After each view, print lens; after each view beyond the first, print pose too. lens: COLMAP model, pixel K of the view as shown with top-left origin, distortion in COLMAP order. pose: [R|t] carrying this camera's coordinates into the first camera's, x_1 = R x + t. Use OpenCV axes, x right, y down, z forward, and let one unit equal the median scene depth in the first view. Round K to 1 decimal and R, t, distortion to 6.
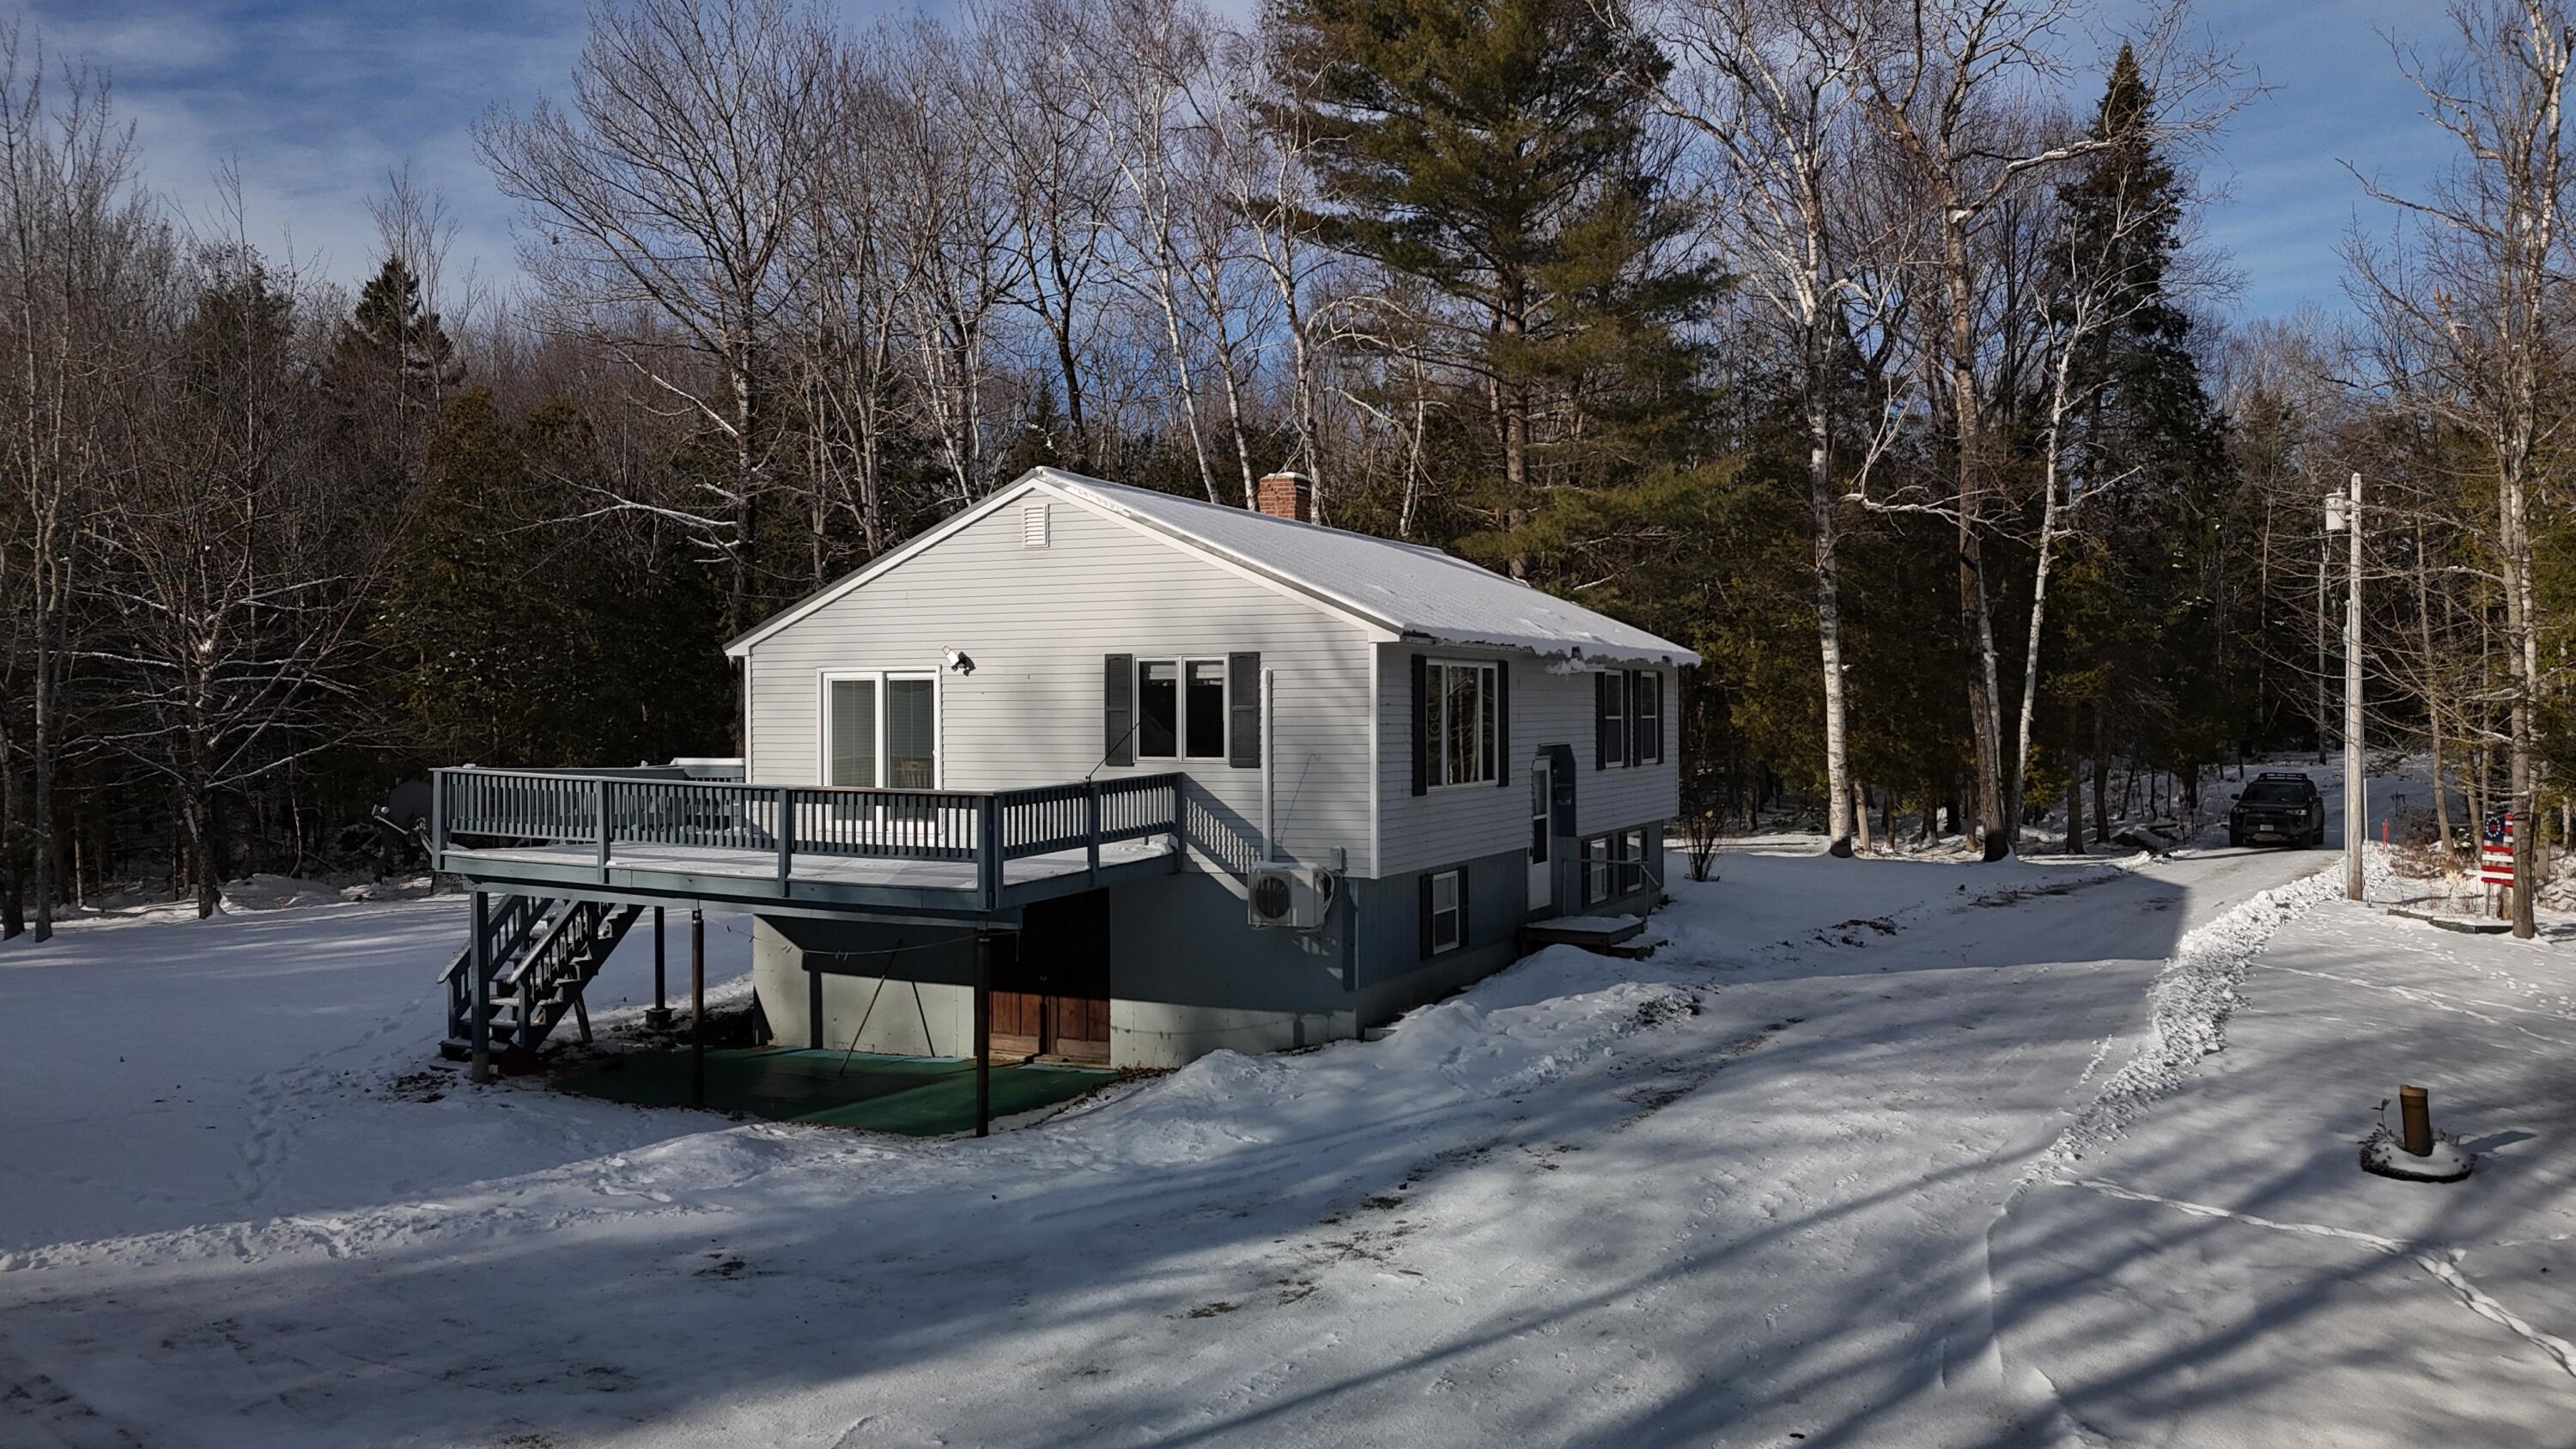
lens RADIAL K [[1881.1, 0, 1295.2], [0, 1881.1, 707.2], [0, 0, 1]] dist [0.070713, -0.065837]
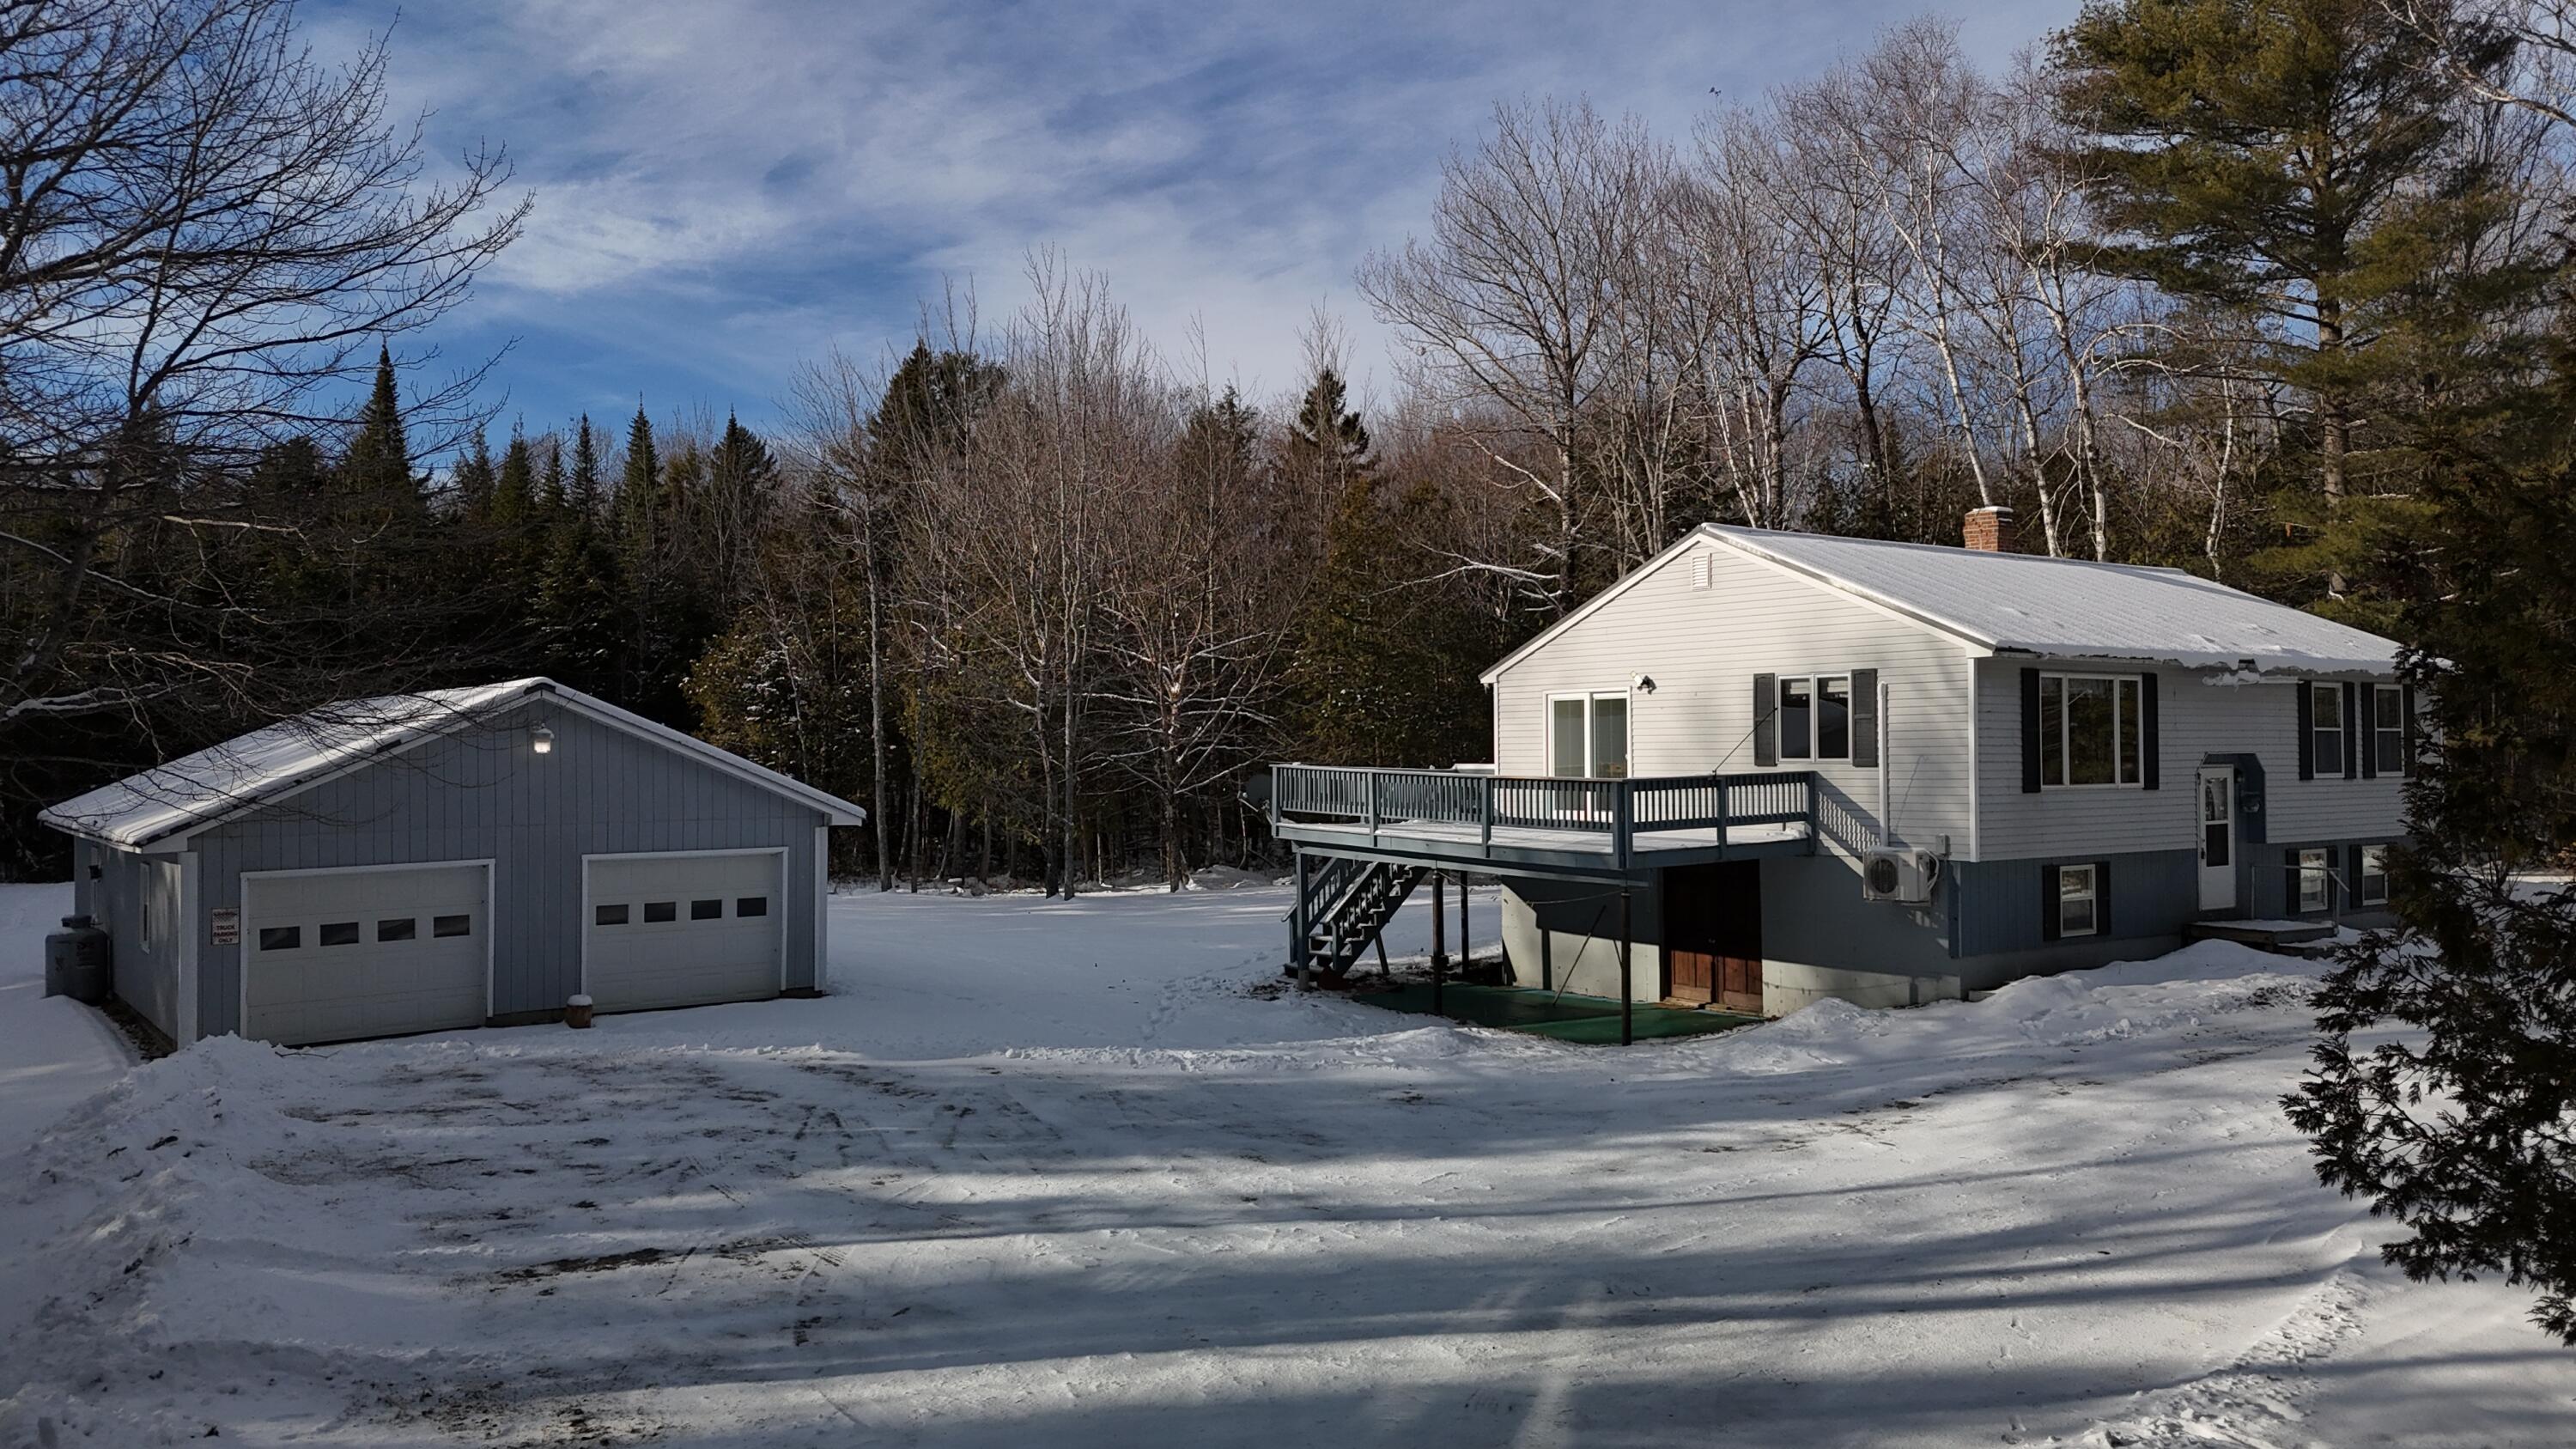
lens RADIAL K [[1881.1, 0, 1281.1], [0, 1881.1, 711.7], [0, 0, 1]] dist [0.070713, -0.065837]
pose [[0.882376, -0.011054, -0.470415, 0.166633], [0.001932, 0.999801, -0.019869, 0.016228], [0.470541, 0.016623, 0.882222, -0.180884]]
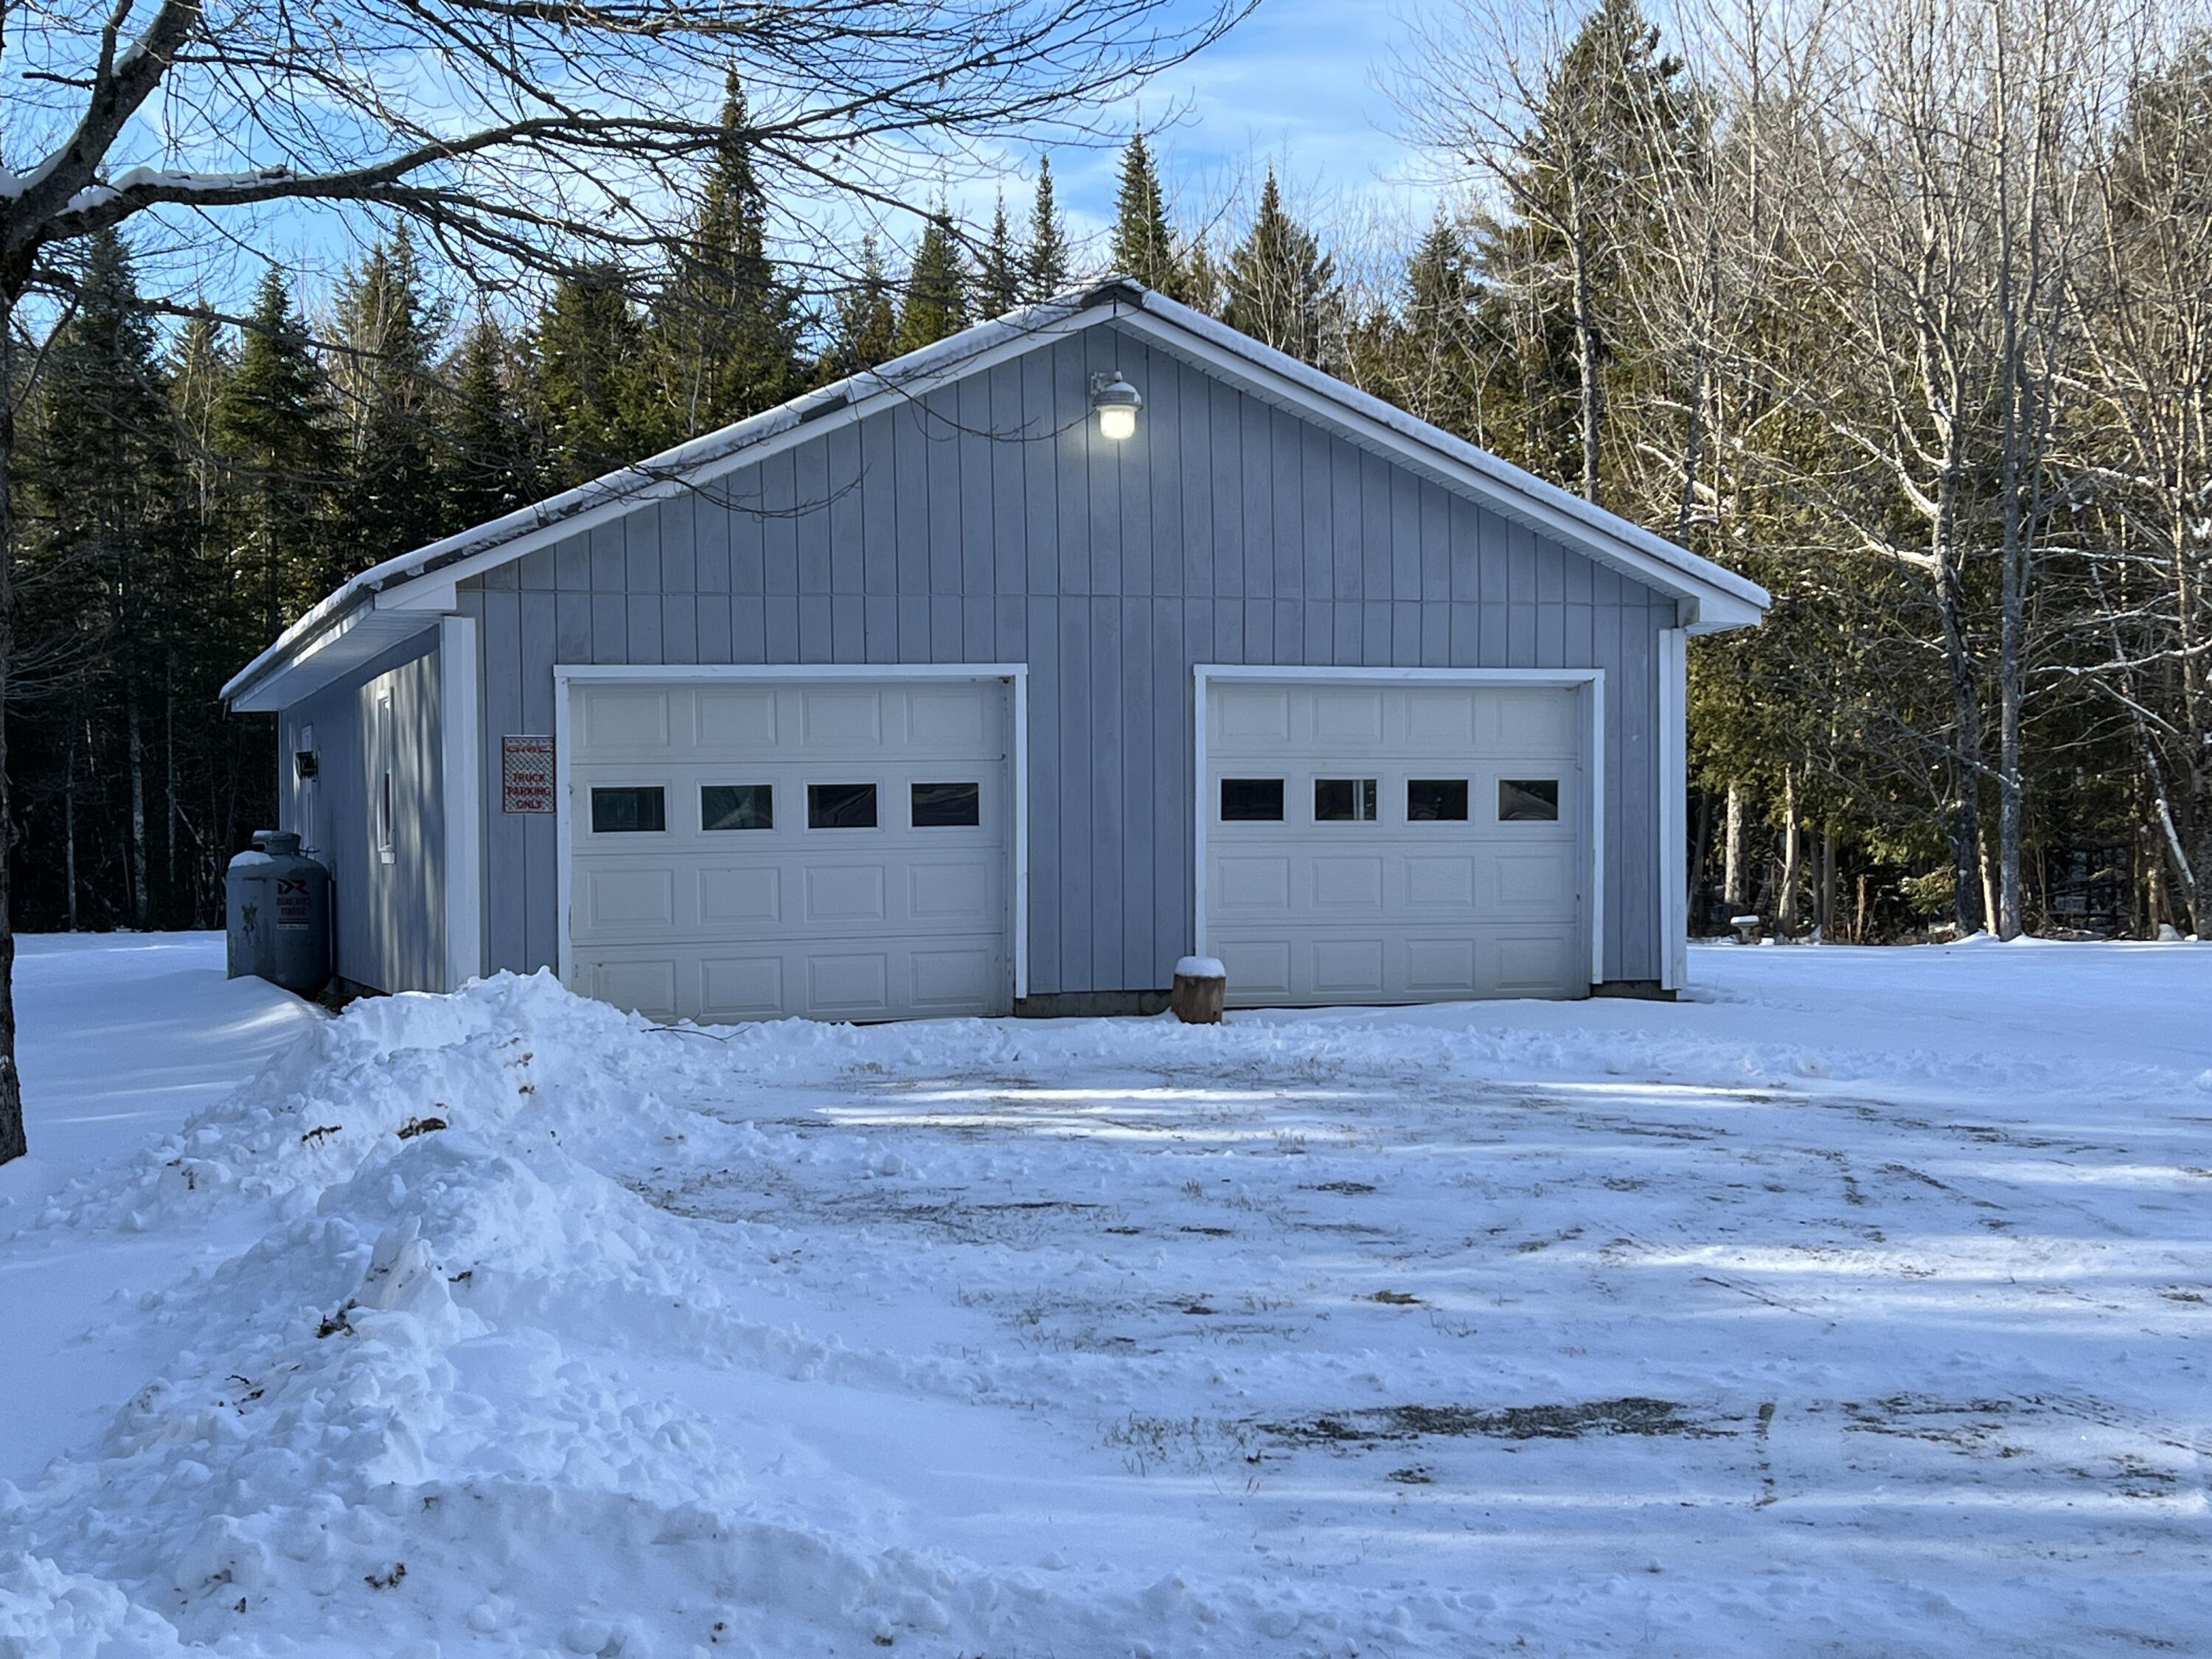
lens RADIAL K [[3086.0, 0, 1105.1], [0, 3086.0, 840.1], [0, 0, 1]] dist [0.122984, 0.000000]
pose [[0.693901, -0.004382, -0.720057, -0.086665], [0.002842, 0.999990, -0.003346, 0.112659], [0.720065, 0.000275, 0.693907, -0.021287]]
